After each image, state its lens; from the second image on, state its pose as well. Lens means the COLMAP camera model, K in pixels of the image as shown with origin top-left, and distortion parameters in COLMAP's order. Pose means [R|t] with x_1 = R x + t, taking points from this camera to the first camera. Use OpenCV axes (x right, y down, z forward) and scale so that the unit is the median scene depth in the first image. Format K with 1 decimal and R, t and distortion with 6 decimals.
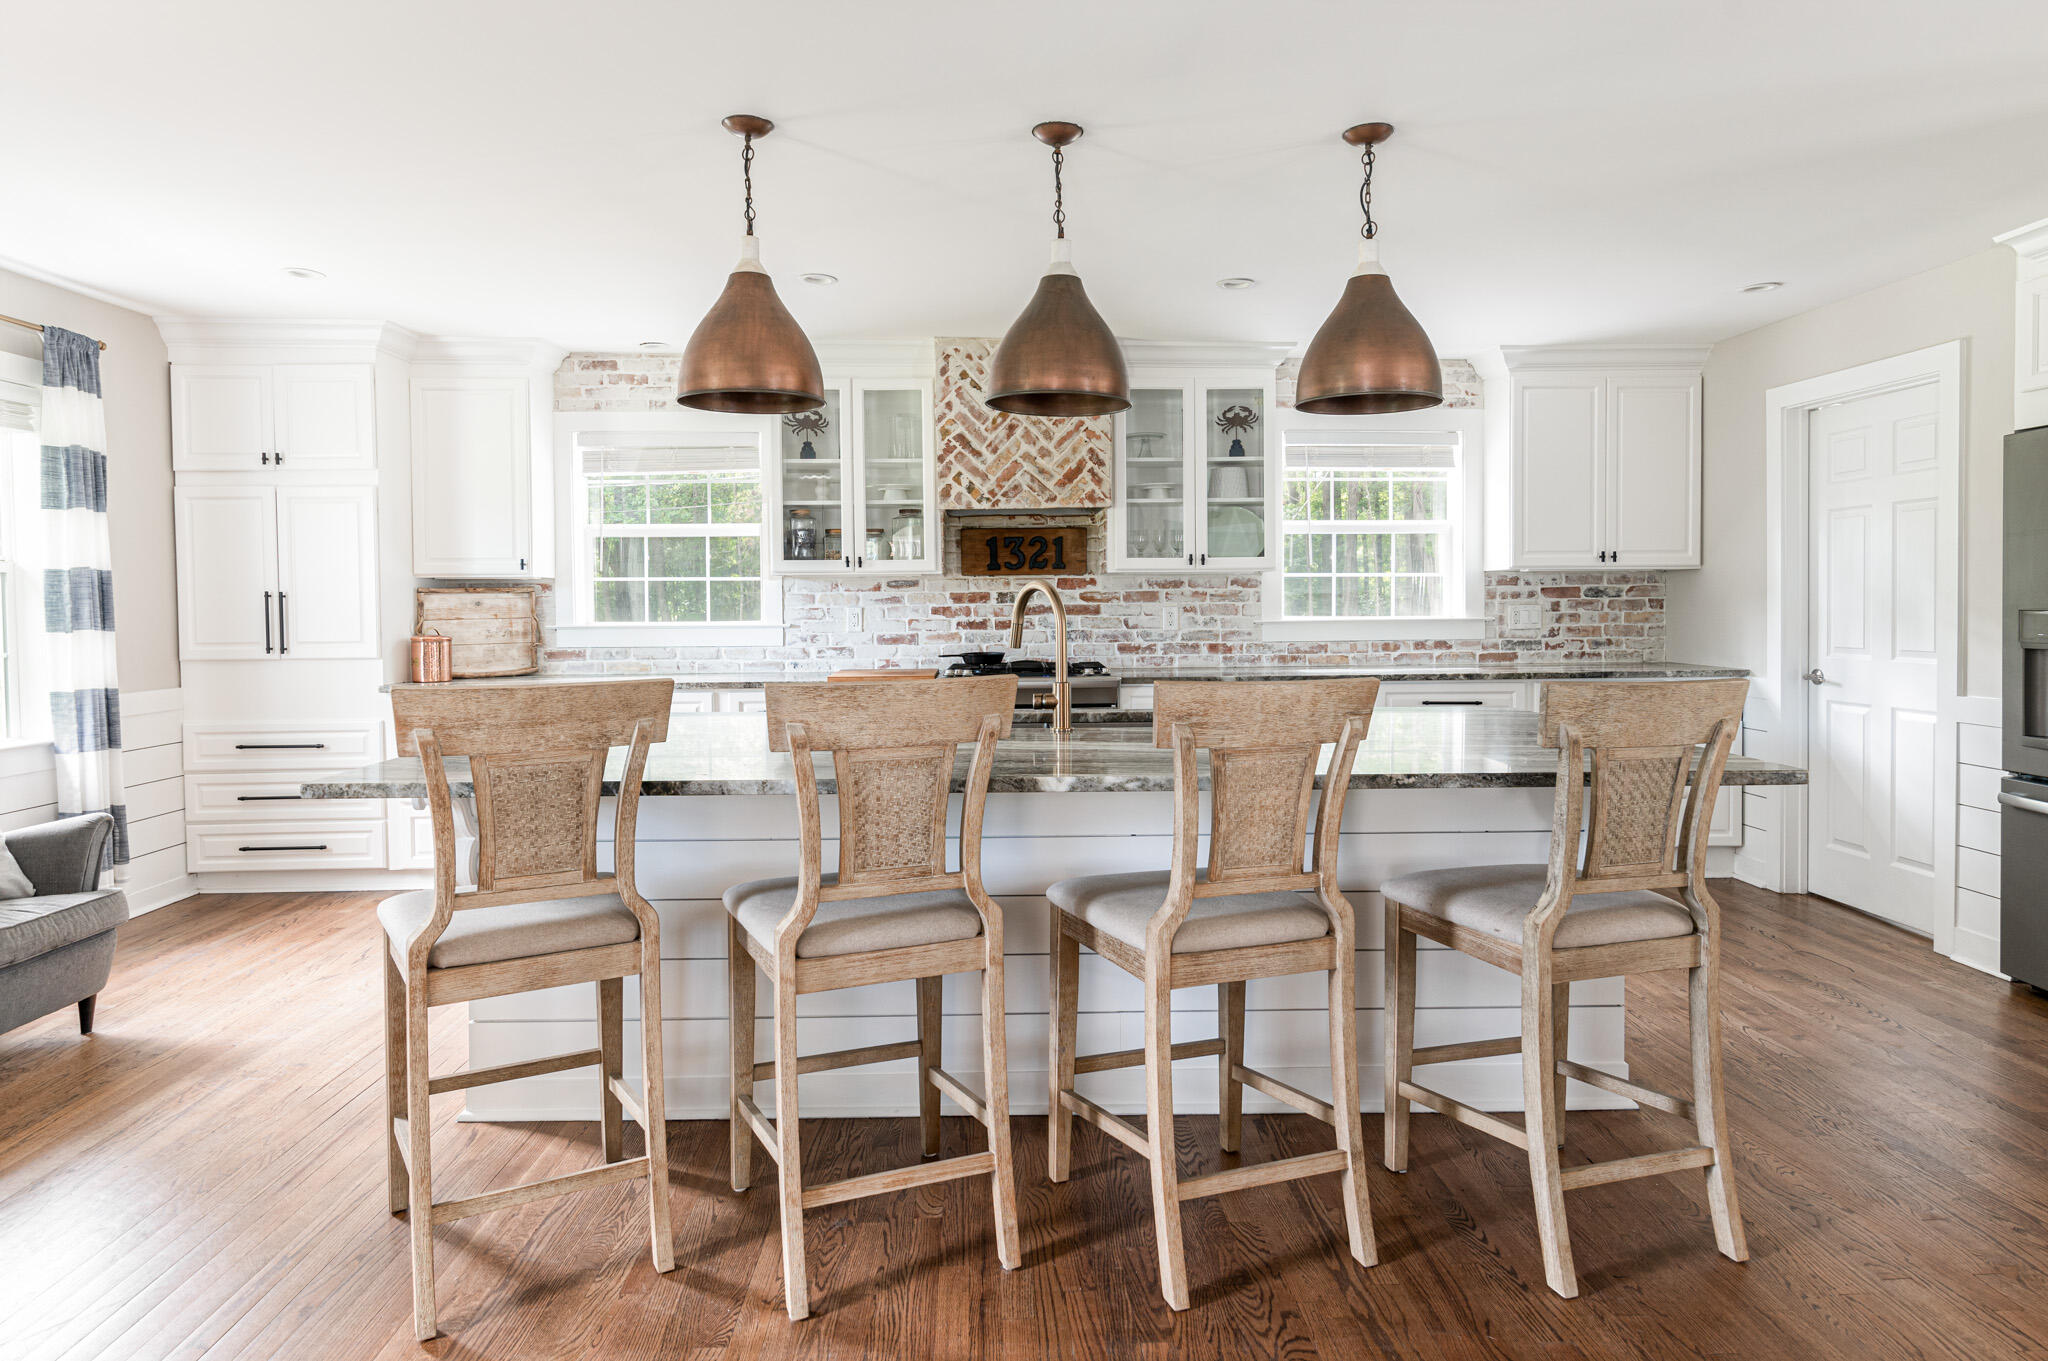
lens RADIAL K [[1189.6, 0, 1014.0], [0, 1189.6, 632.3], [0, 0, 1]] dist [0.001693, -0.002190]
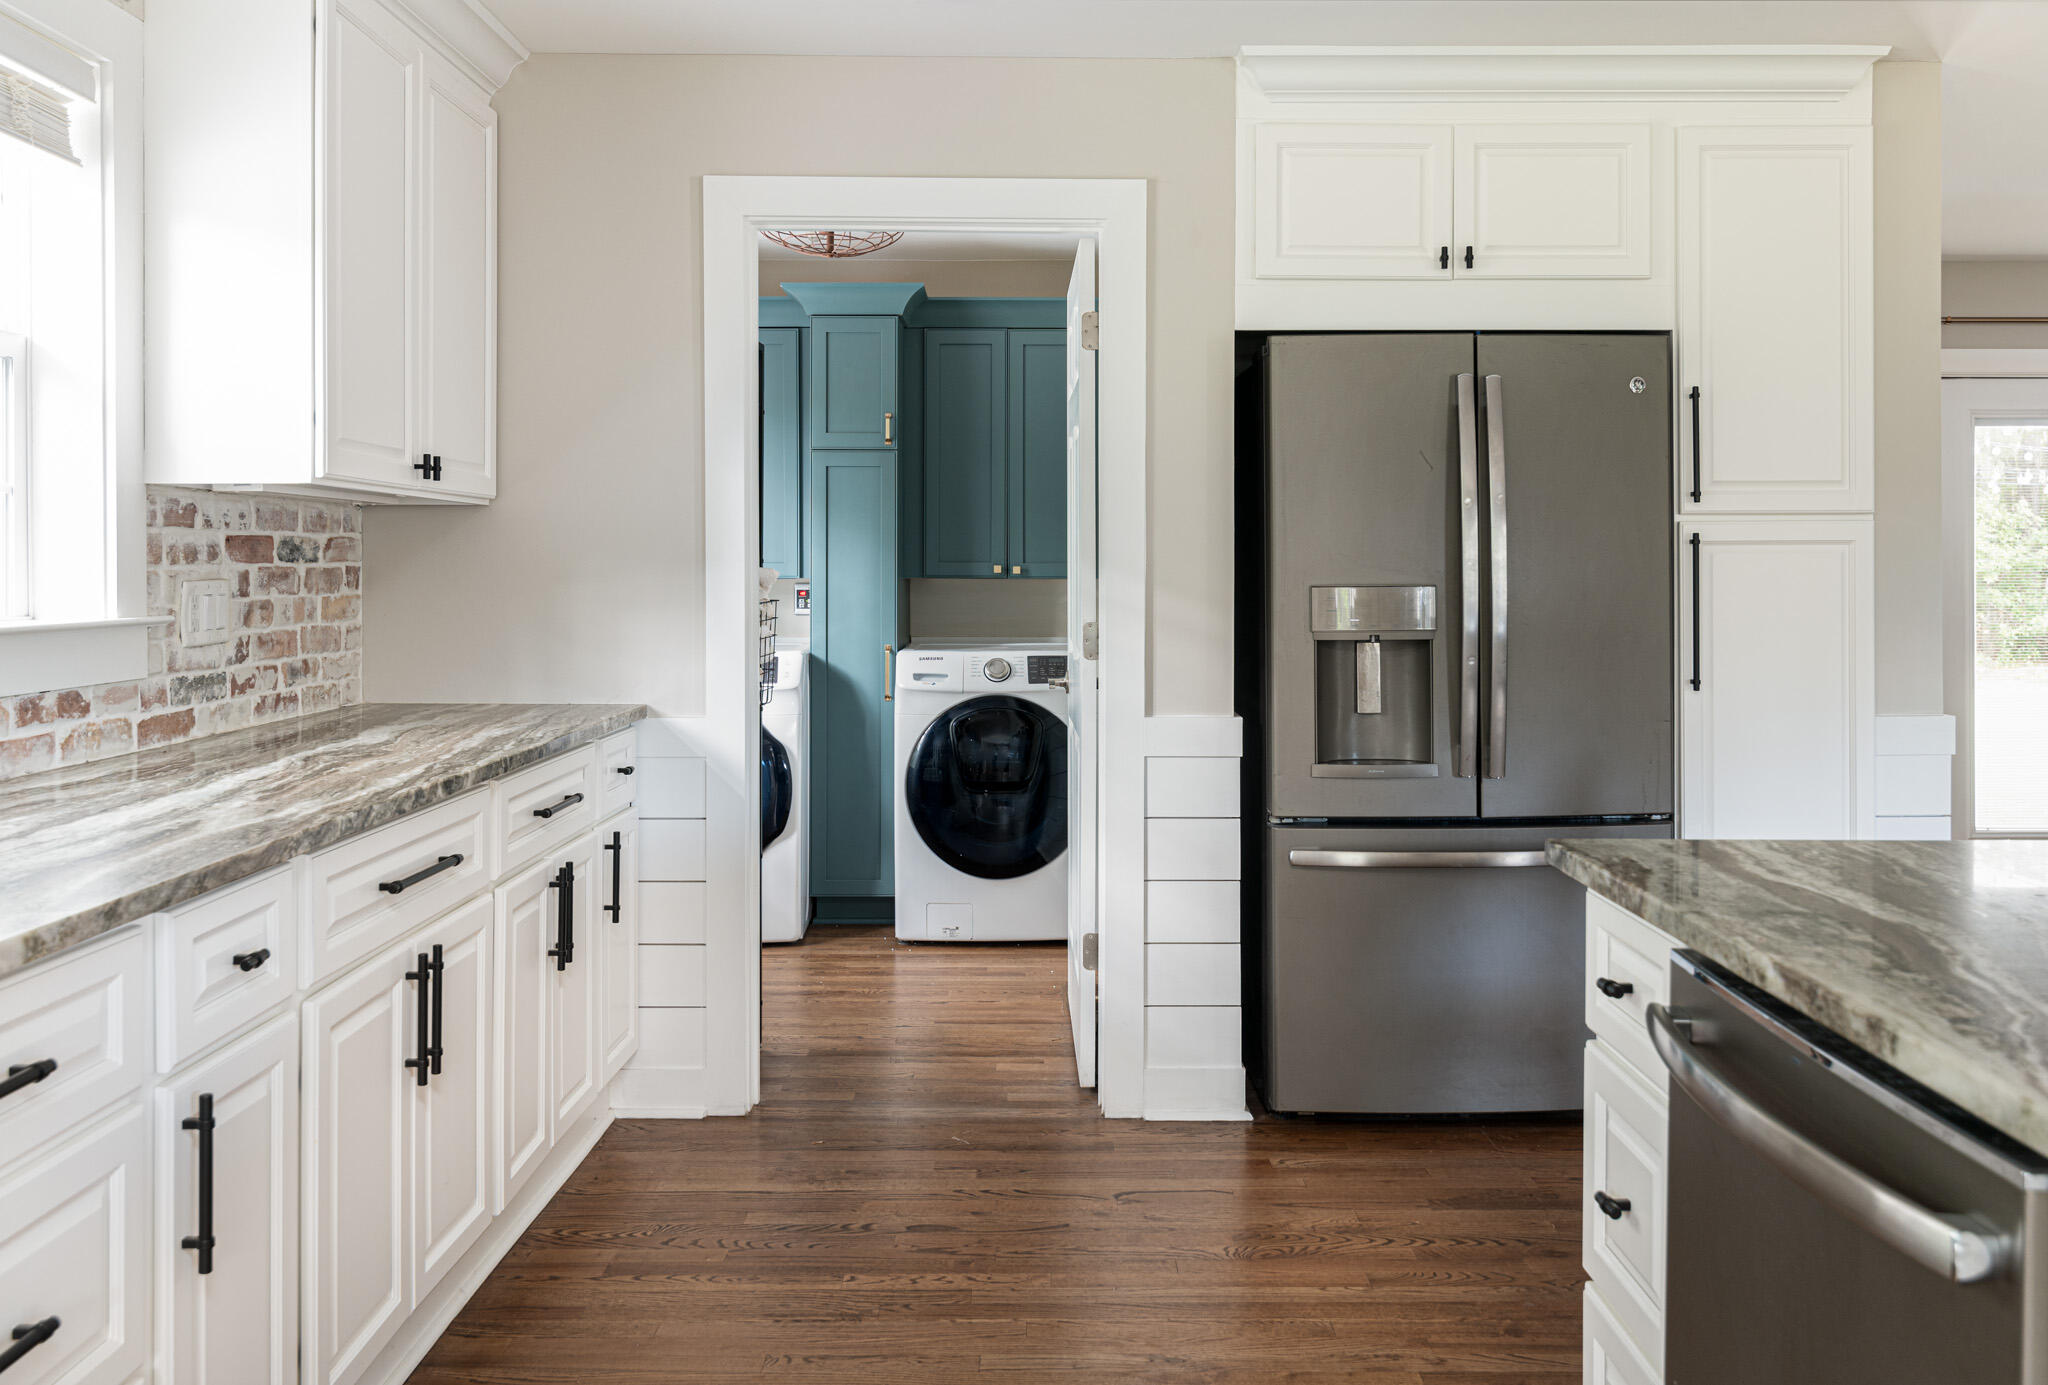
lens RADIAL K [[1620.2, 0, 1067.4], [0, 1620.2, 572.0], [0, 0, 1]] dist [0.009202, -0.017356]
pose [[0.018302, 0.004057, 0.999824, -0.081290], [0.024156, 0.999698, -0.004499, -0.017899], [-0.999541, 0.024234, 0.018198, 0.766977]]
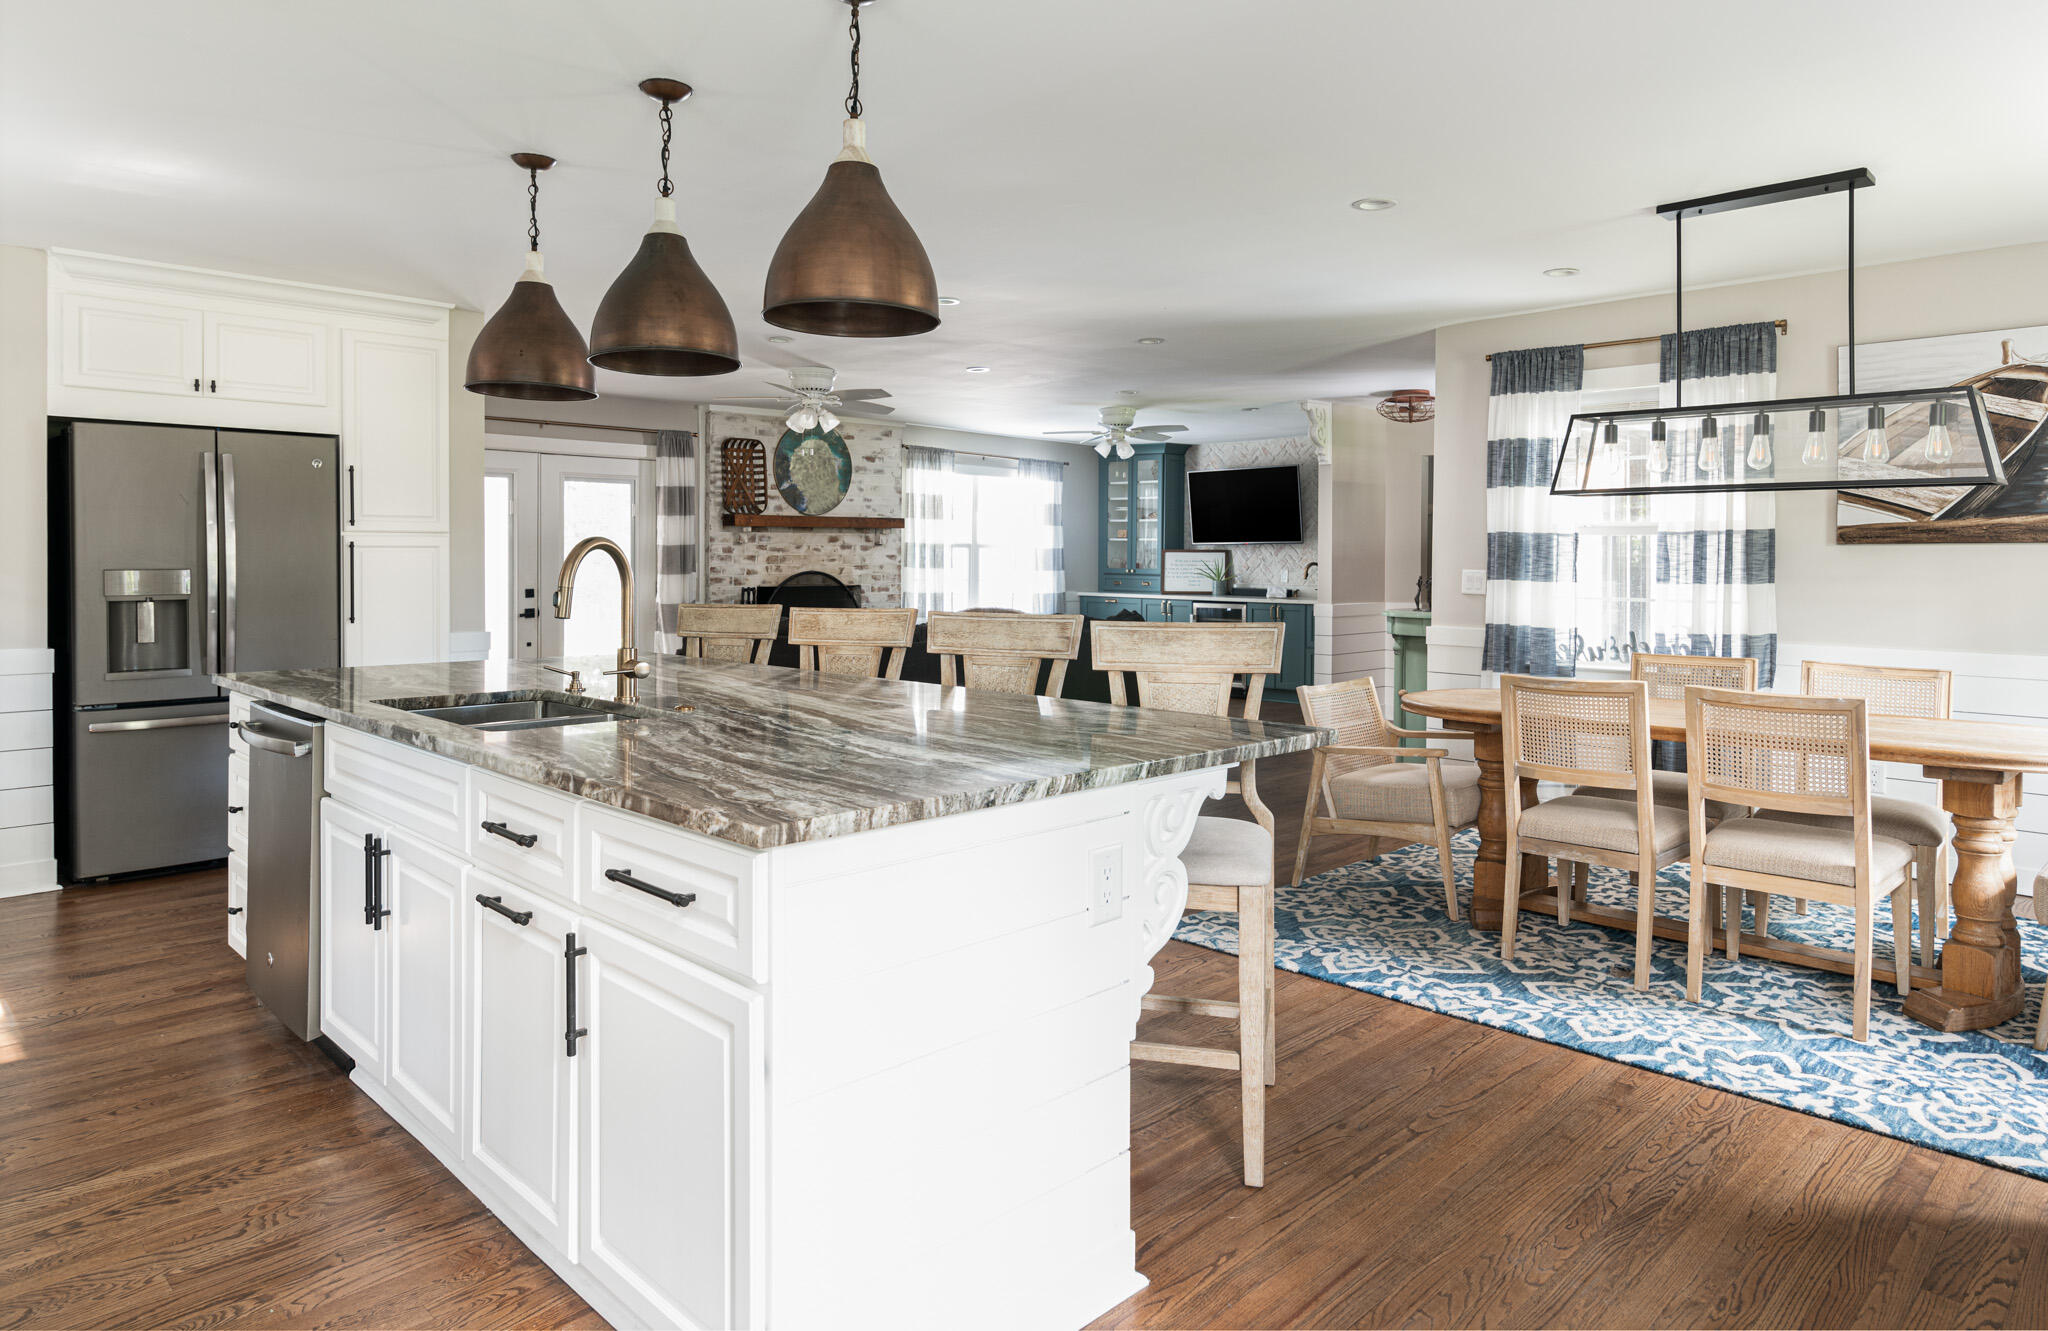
lens RADIAL K [[1230.2, 0, 1027.9], [0, 1230.2, 568.1], [0, 0, 1]] dist [-0.000805, 0.000186]
pose [[-0.687454, -0.002407, 0.726224, -0.489825], [0.018007, 0.999631, 0.020359, -0.019828], [-0.726005, 0.027073, -0.687156, 0.802093]]
